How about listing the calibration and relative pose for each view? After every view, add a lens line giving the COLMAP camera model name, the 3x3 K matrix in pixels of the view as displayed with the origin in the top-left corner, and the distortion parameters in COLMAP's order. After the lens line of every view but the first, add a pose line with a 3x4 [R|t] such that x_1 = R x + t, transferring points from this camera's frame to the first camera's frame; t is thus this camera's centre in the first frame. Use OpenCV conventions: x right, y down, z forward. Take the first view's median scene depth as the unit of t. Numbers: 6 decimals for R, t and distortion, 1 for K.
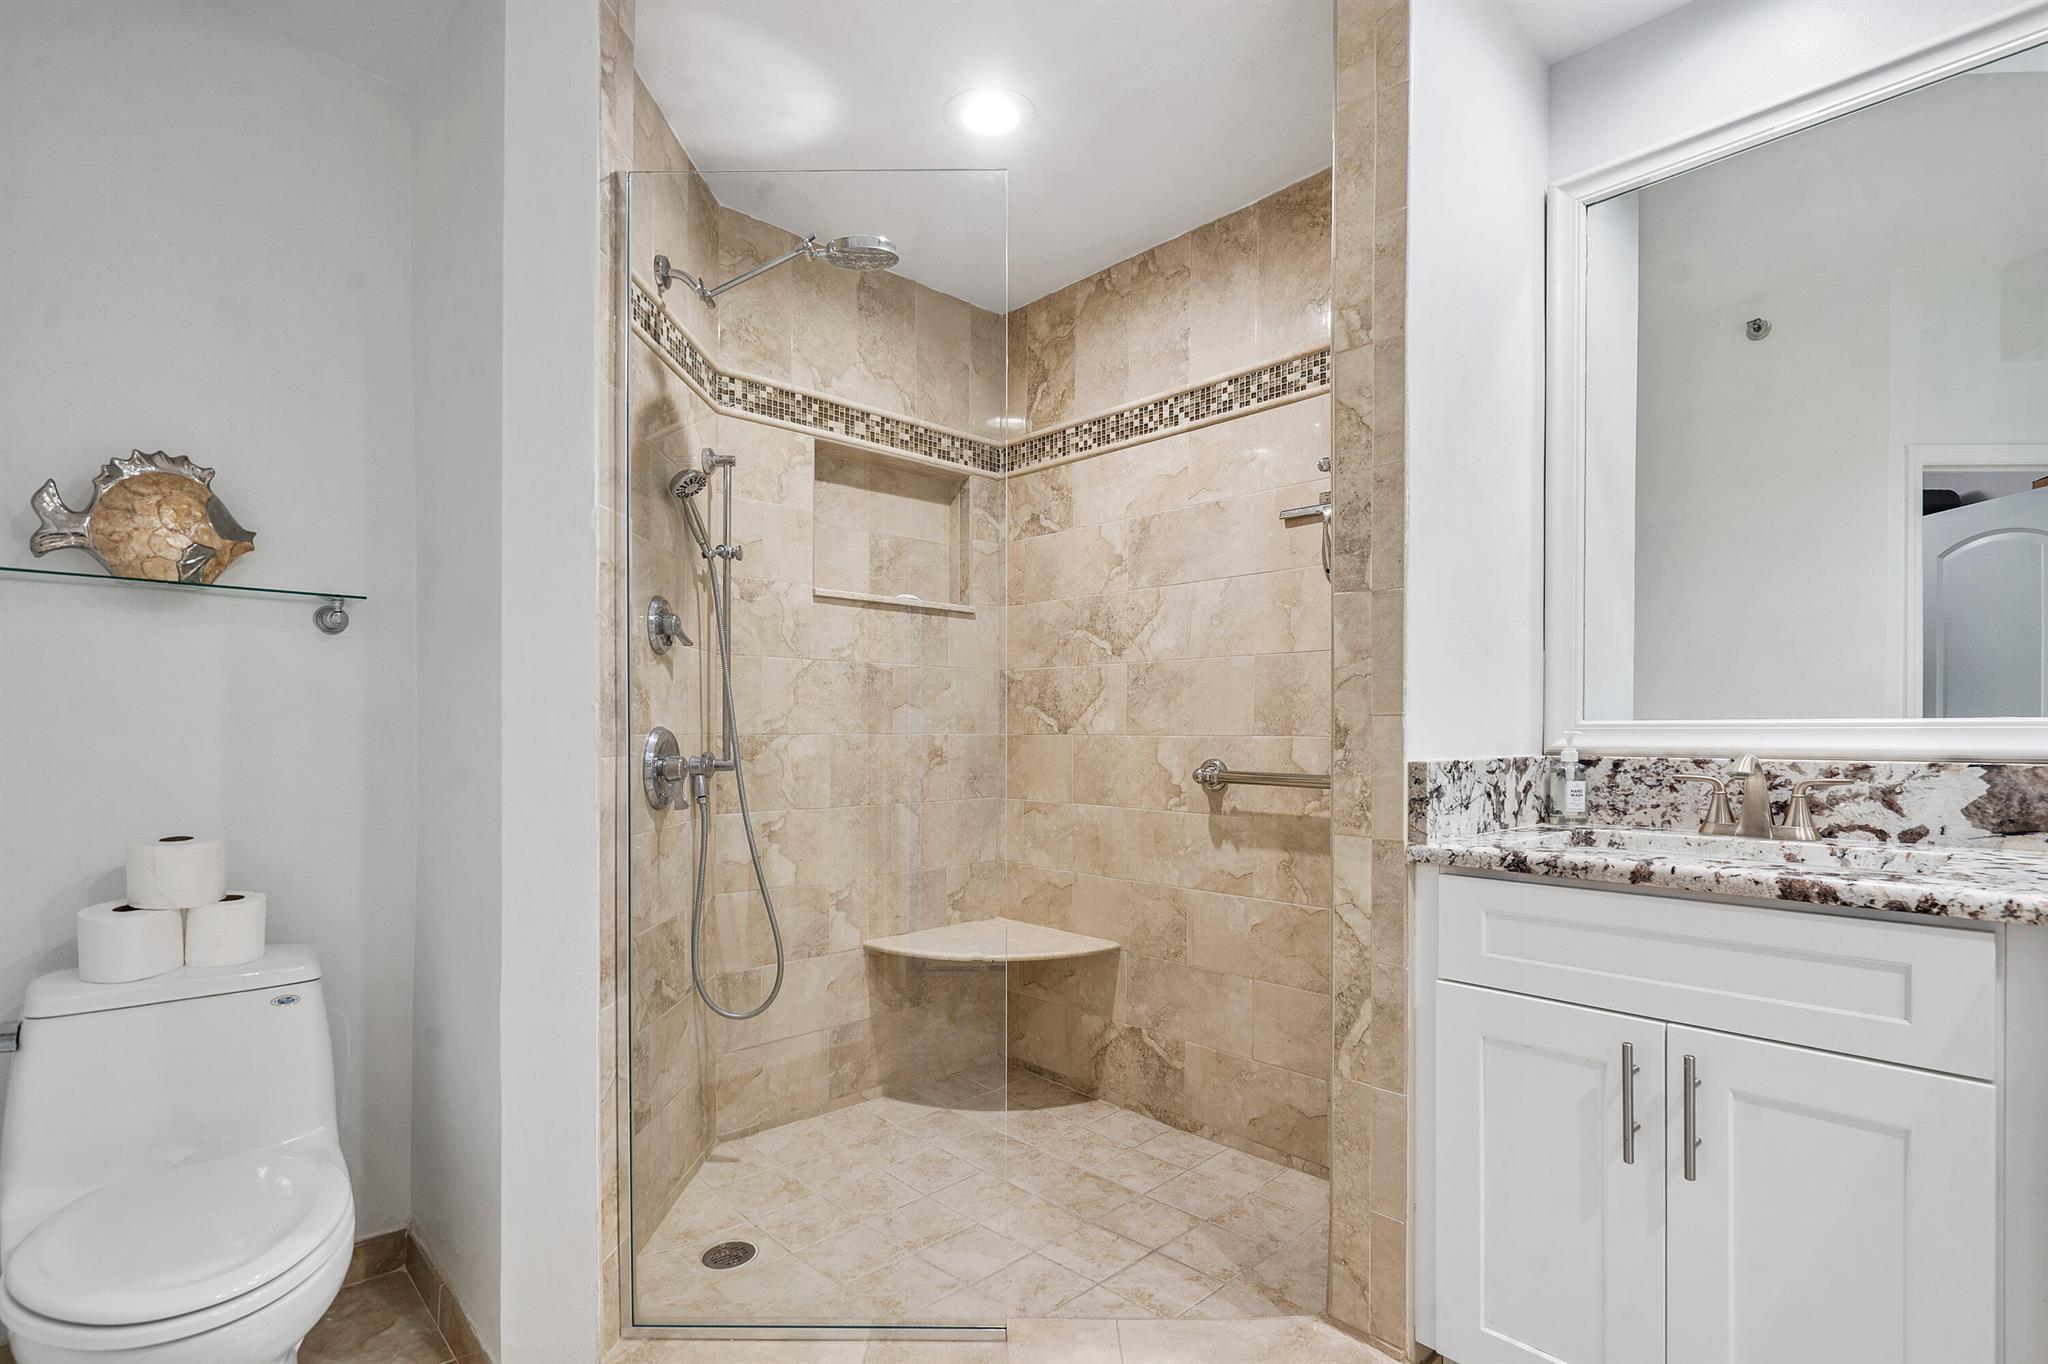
lens RADIAL K [[976.6, 0, 1022.5], [0, 976.6, 729.8], [0, 0, 1]] dist [-0.001826, -0.000014]
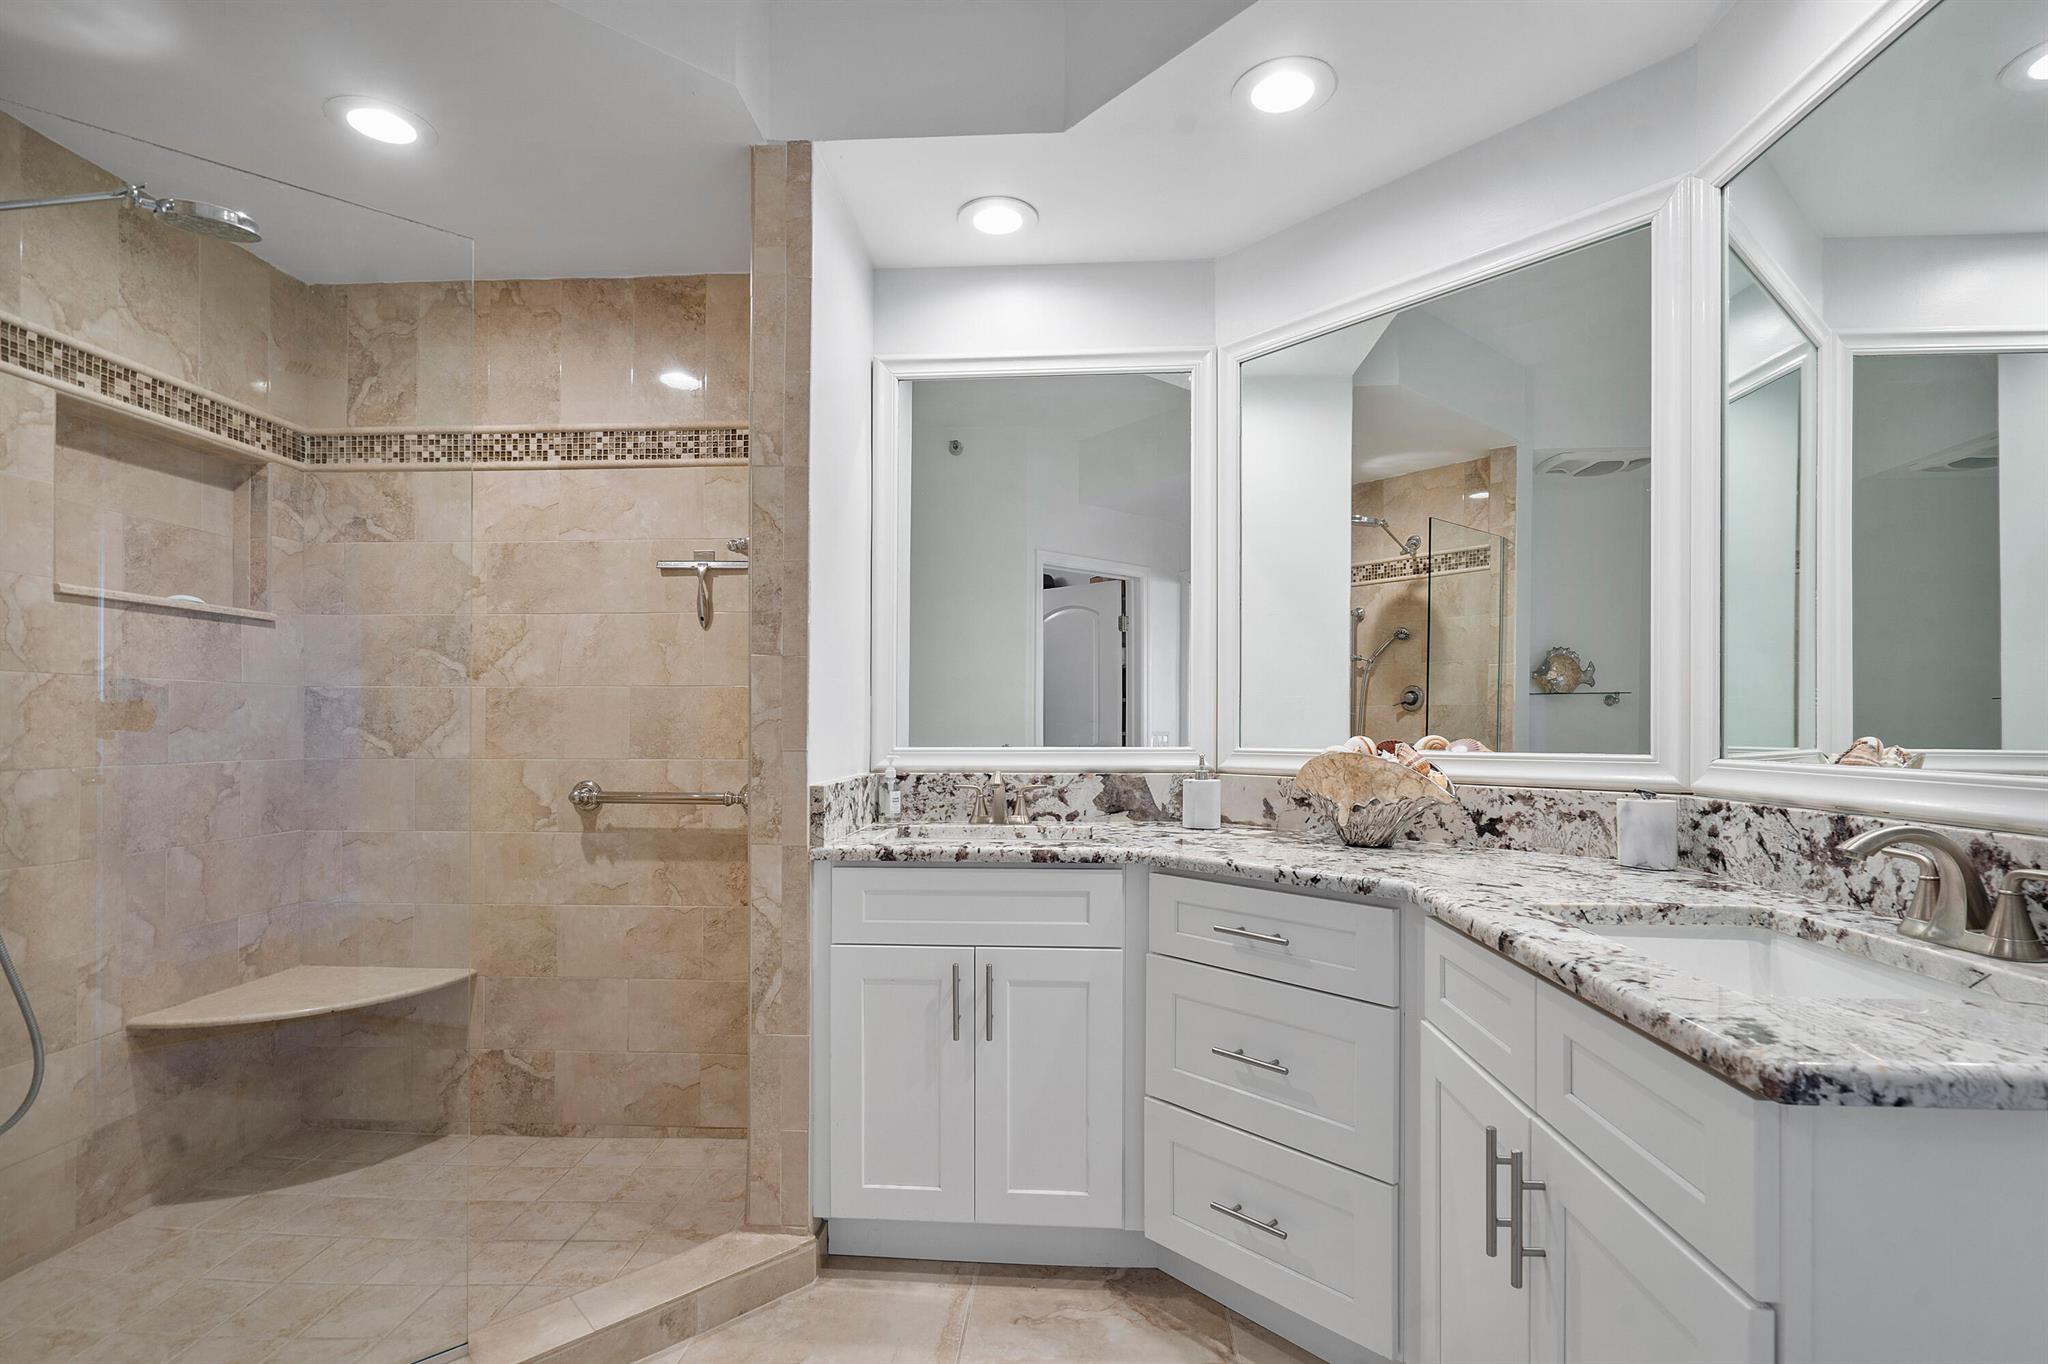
lens RADIAL K [[976.6, 0, 1022.5], [0, 976.6, 729.8], [0, 0, 1]] dist [-0.001826, -0.000014]
pose [[0.728109, -0.004015, 0.685450, -0.185323], [0.000655, 0.999986, 0.005161, -0.030455], [-0.685461, -0.003309, 0.728101, -0.104175]]
